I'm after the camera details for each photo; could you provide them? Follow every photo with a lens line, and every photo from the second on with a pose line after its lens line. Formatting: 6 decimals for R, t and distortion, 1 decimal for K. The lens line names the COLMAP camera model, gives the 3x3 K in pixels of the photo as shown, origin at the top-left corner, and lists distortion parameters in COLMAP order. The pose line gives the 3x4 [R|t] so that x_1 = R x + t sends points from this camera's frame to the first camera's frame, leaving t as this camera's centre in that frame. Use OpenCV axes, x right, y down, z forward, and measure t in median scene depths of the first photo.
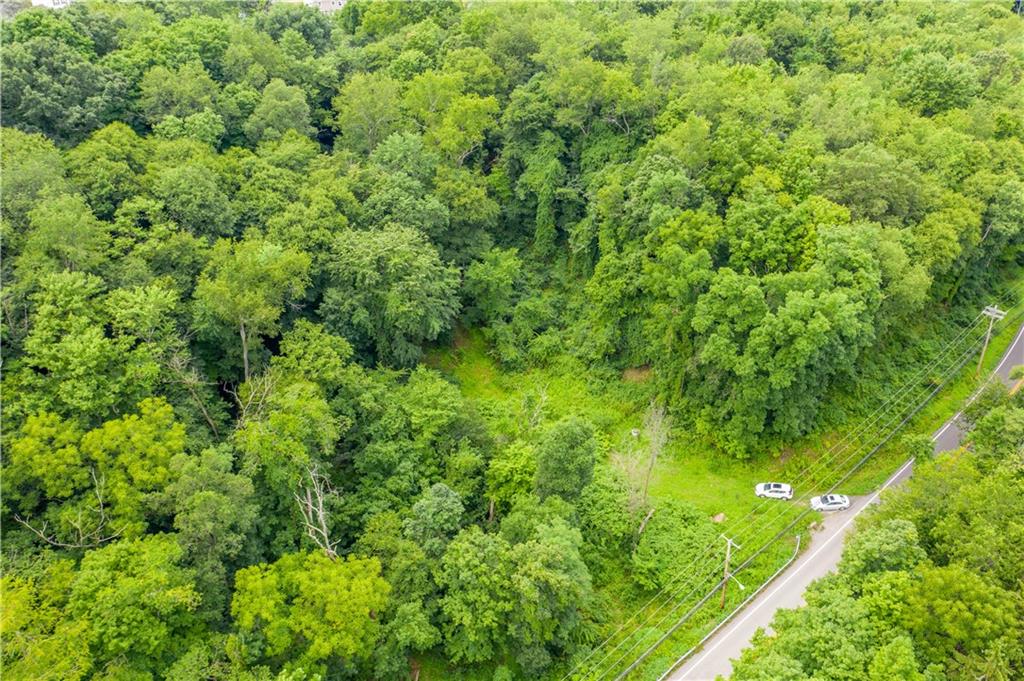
lens RADIAL K [[828.5, 0, 512.1], [0, 828.5, 339.8], [0, 0, 1]] dist [-0.017176, -0.001808]
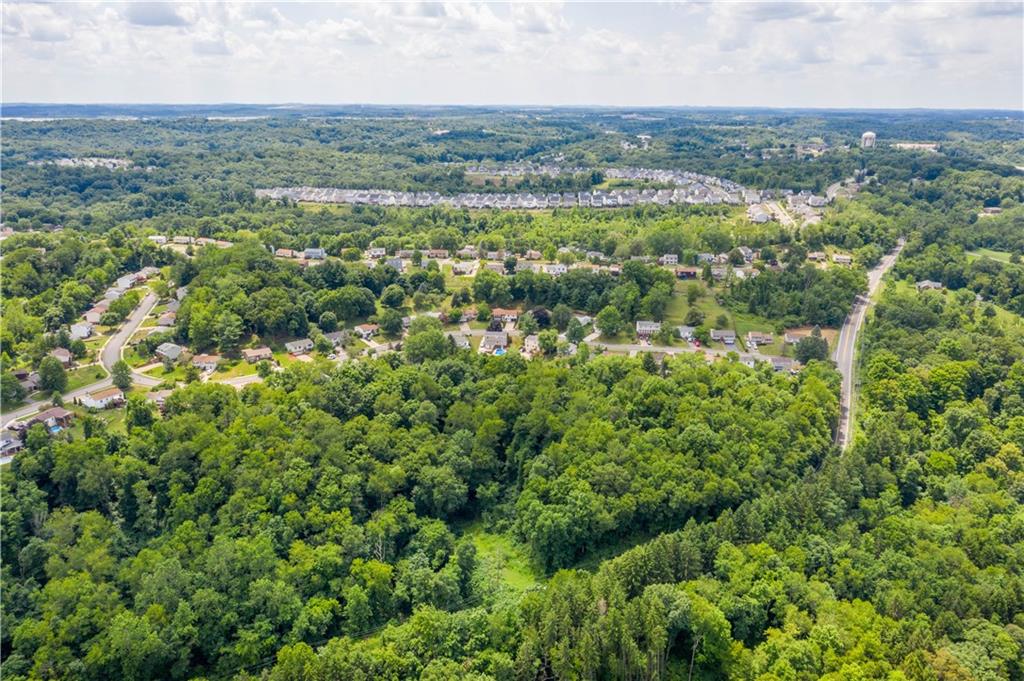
lens RADIAL K [[828.5, 0, 511.6], [0, 828.5, 340.9], [0, 0, 1]] dist [-0.017176, -0.001808]
pose [[0.941545, 0.103050, -0.320741, 1.025965], [-0.183109, 0.955696, -0.230468, 0.062156], [0.282781, 0.275726, 0.918700, -1.774236]]
